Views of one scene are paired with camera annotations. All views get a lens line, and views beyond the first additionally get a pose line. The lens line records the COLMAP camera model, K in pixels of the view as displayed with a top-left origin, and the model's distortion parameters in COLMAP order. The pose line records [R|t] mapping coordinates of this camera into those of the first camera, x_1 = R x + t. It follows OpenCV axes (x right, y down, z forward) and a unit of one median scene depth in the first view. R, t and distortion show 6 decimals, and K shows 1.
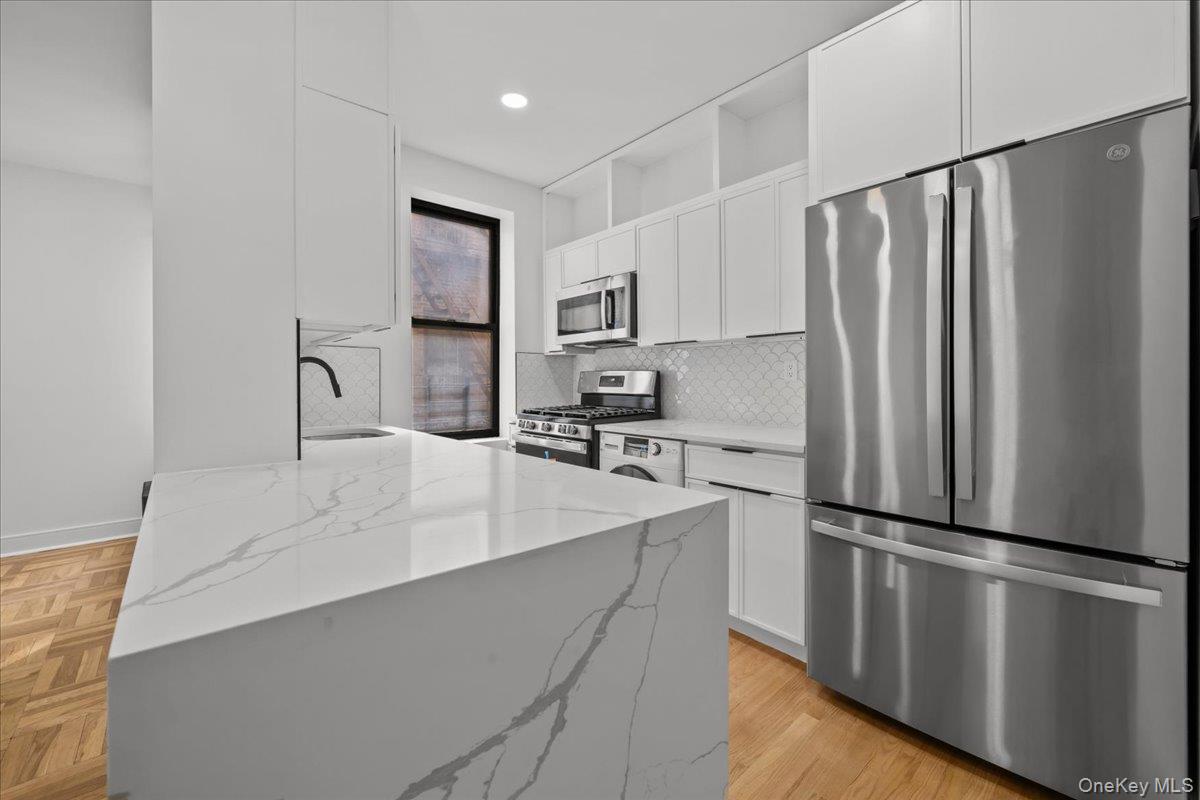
lens RADIAL K [[486.6, 0, 594.6], [0, 486.6, 375.4], [0, 0, 1]] dist [-0.007694, 0.001420]
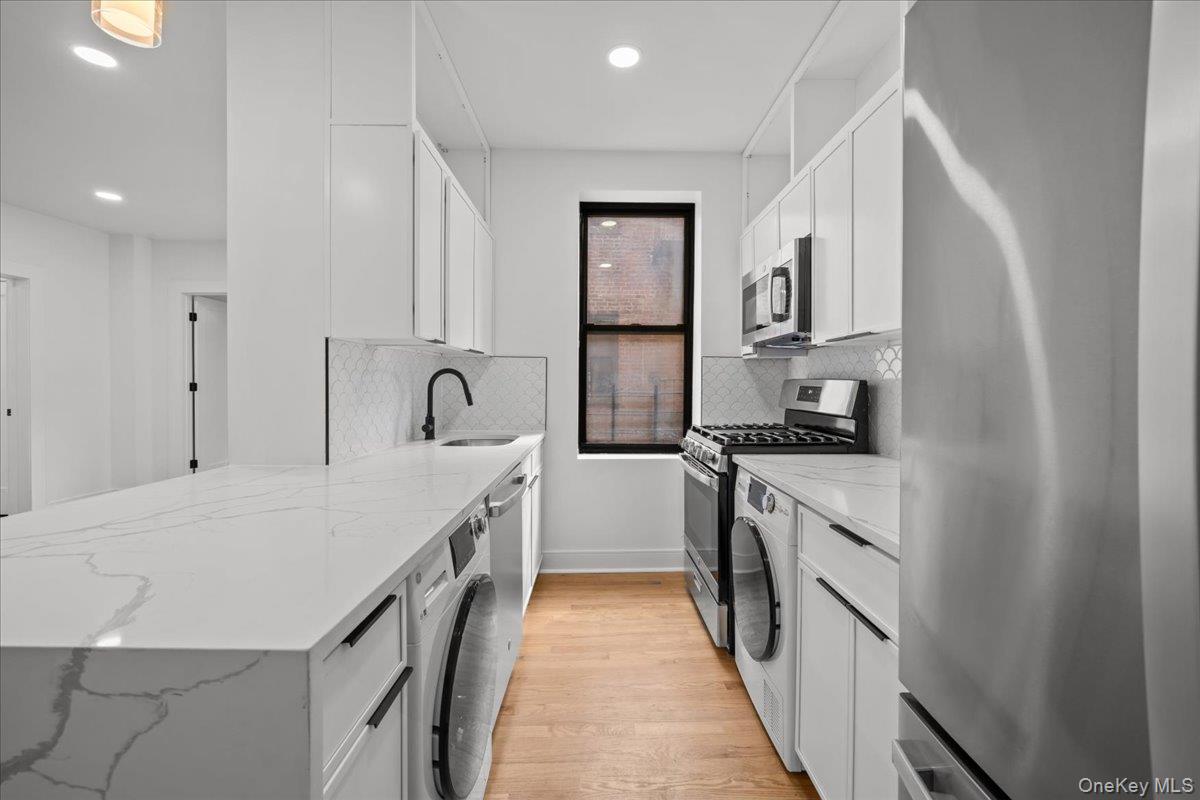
lens RADIAL K [[486.6, 0, 599.3], [0, 486.6, 381.4], [0, 0, 1]] dist [-0.007694, 0.001420]
pose [[0.761264, 0.006380, -0.648411, 0.303160], [-0.001052, 0.999962, 0.008604, -0.013837], [0.648442, -0.005868, 0.761242, 0.292098]]
